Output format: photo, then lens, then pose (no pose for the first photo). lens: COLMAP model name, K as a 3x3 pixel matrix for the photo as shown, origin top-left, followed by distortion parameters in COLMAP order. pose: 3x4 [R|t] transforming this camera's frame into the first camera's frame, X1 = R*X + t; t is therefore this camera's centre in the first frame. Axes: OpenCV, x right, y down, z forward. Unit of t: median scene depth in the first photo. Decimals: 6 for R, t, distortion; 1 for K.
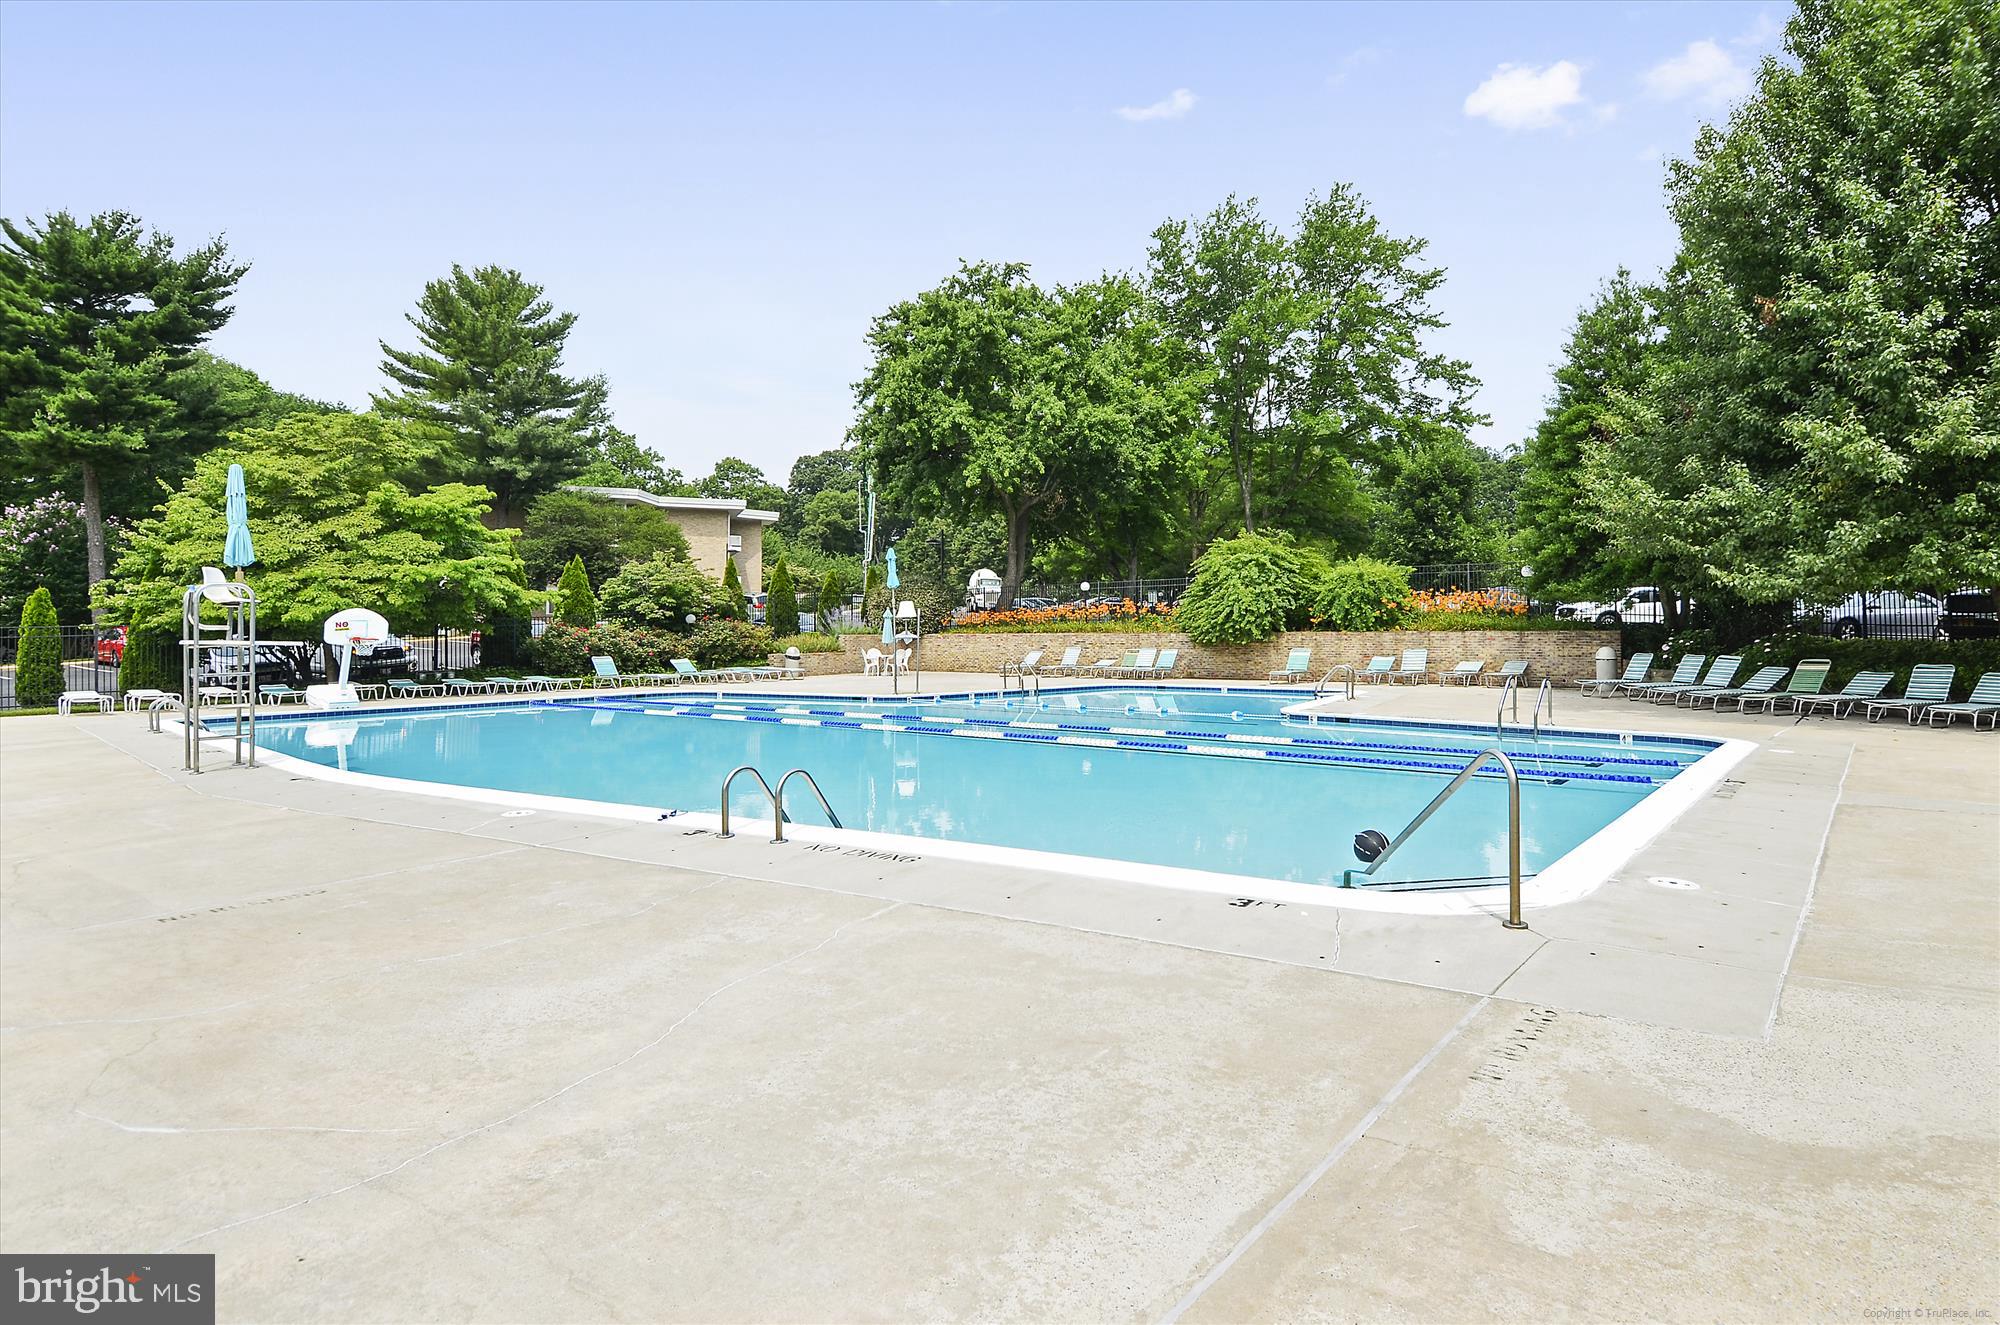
lens RADIAL K [[1022.0, 0, 998.8], [0, 1022.0, 588.1], [0, 0, 1]] dist [0.002130, -0.019031]
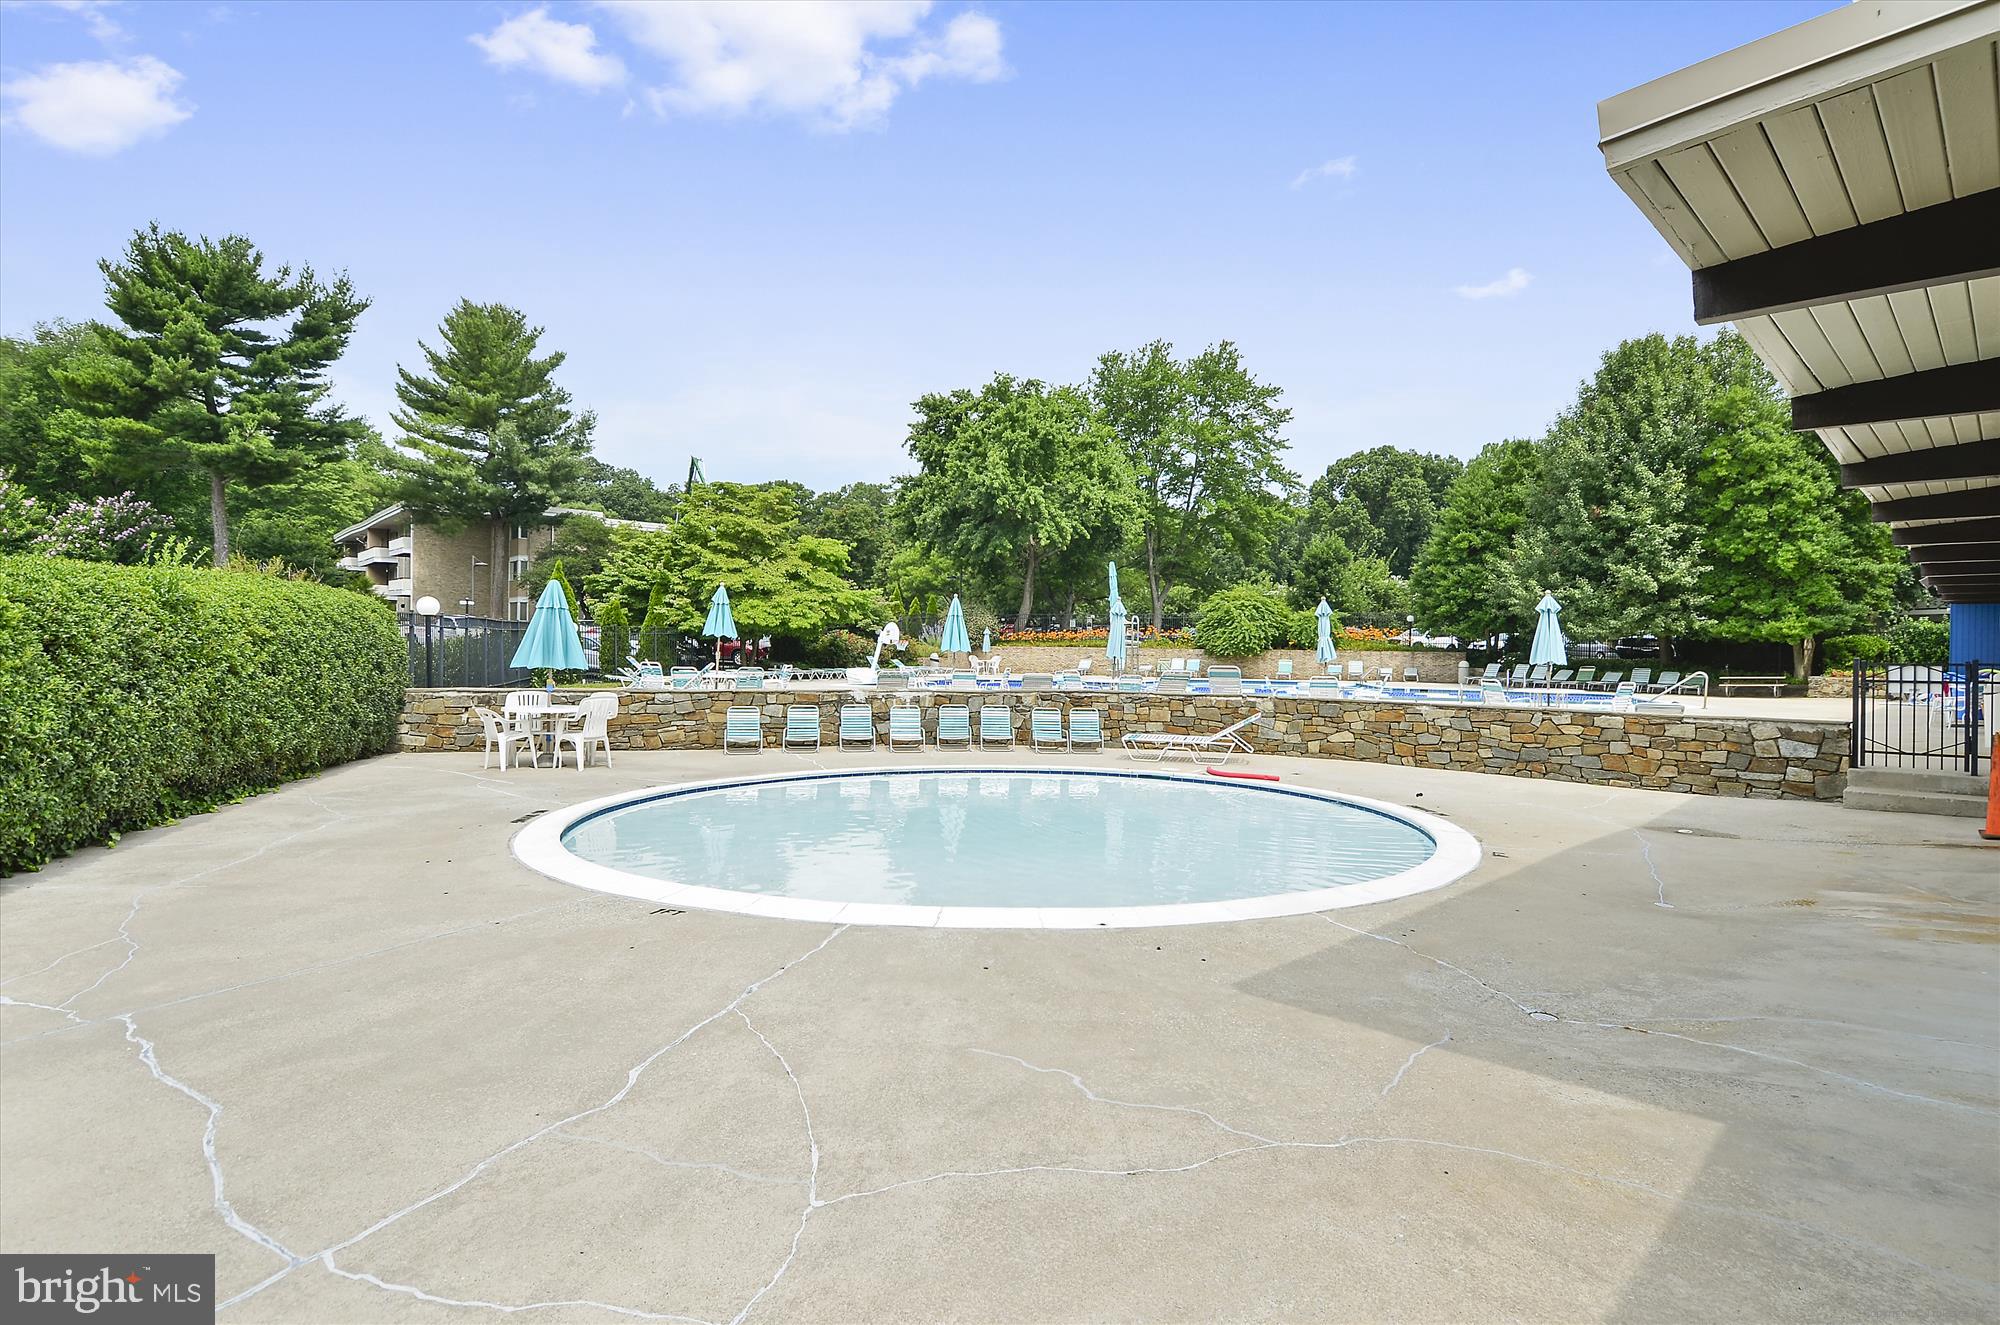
lens RADIAL K [[955.2, 0, 989.8], [0, 955.2, 652.3], [0, 0, 1]] dist [-0.002216, 0.000209]
pose [[0.957049, 0.022572, 0.289045, -0.595923], [-0.035015, 0.998666, 0.037947, 0.004271], [-0.287803, -0.046438, 0.956563, -0.346238]]
